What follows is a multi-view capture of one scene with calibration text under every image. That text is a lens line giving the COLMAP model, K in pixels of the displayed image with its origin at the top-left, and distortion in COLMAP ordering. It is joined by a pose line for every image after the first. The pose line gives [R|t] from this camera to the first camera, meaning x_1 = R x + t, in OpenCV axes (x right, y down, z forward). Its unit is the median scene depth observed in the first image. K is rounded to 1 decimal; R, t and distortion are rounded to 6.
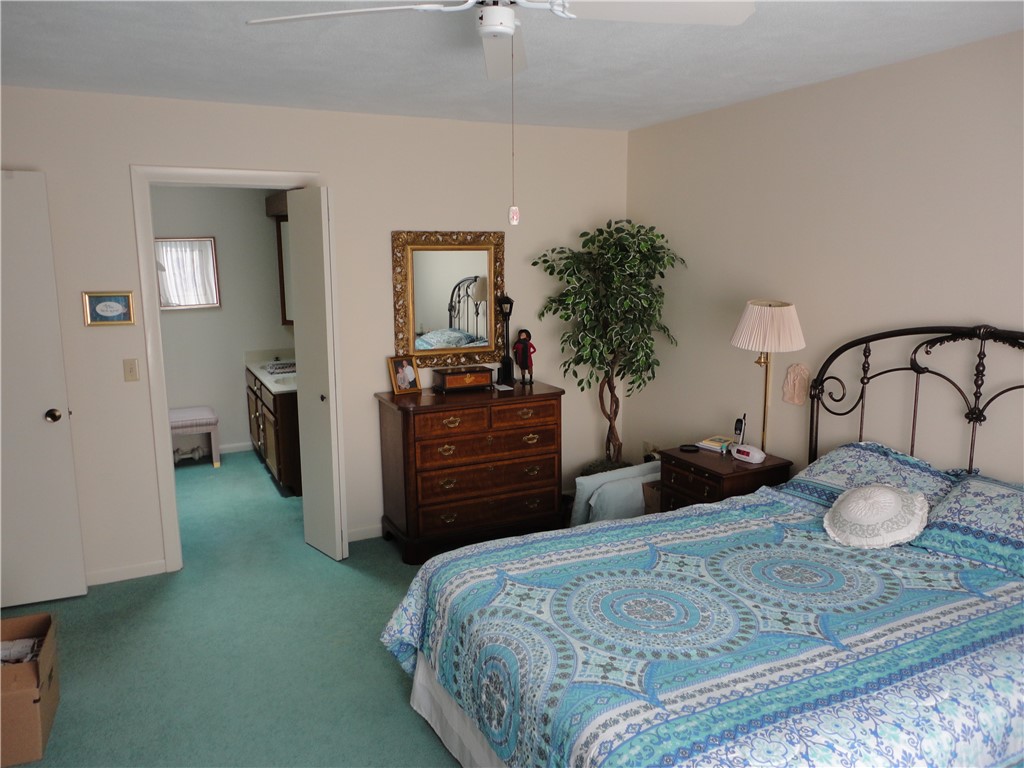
lens RADIAL K [[748.1, 0, 511.7], [0, 748.1, 383.3], [0, 0, 1]] dist [0.005972, 0.002562]
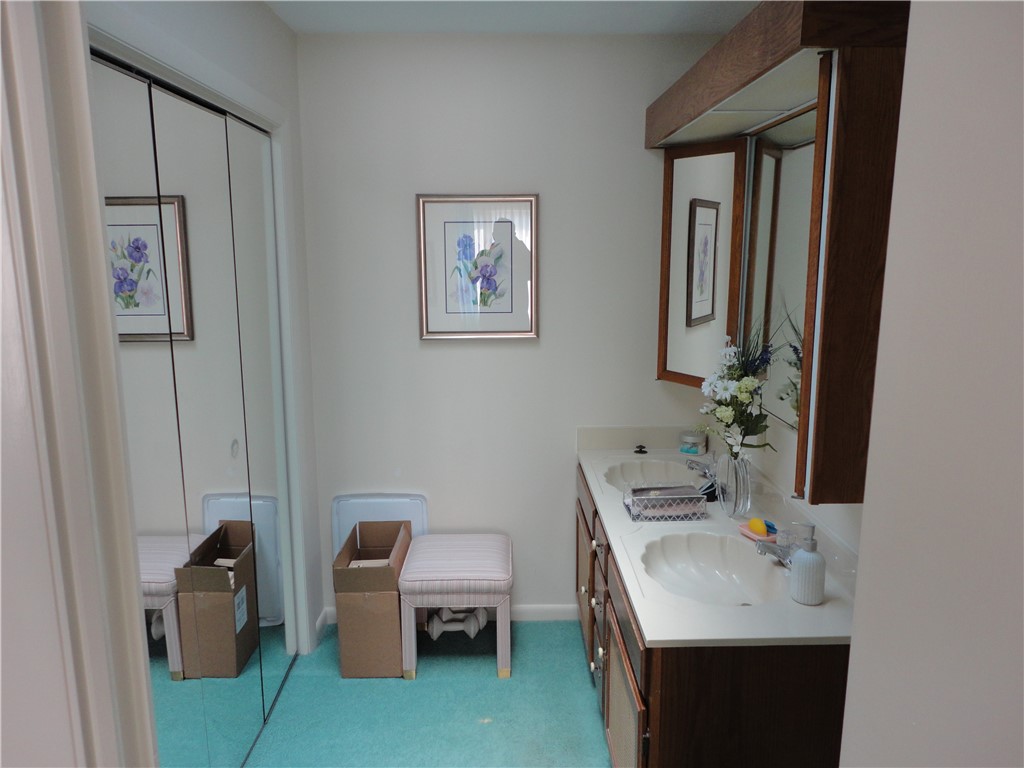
lens RADIAL K [[748.1, 0, 511.9], [0, 748.1, 384.1], [0, 0, 1]] dist [0.005972, 0.002562]
pose [[0.901995, 0.075682, -0.425062, -0.359706], [-0.077343, 0.996915, 0.013376, -0.142825], [0.424763, 0.020811, 0.905066, 1.017090]]
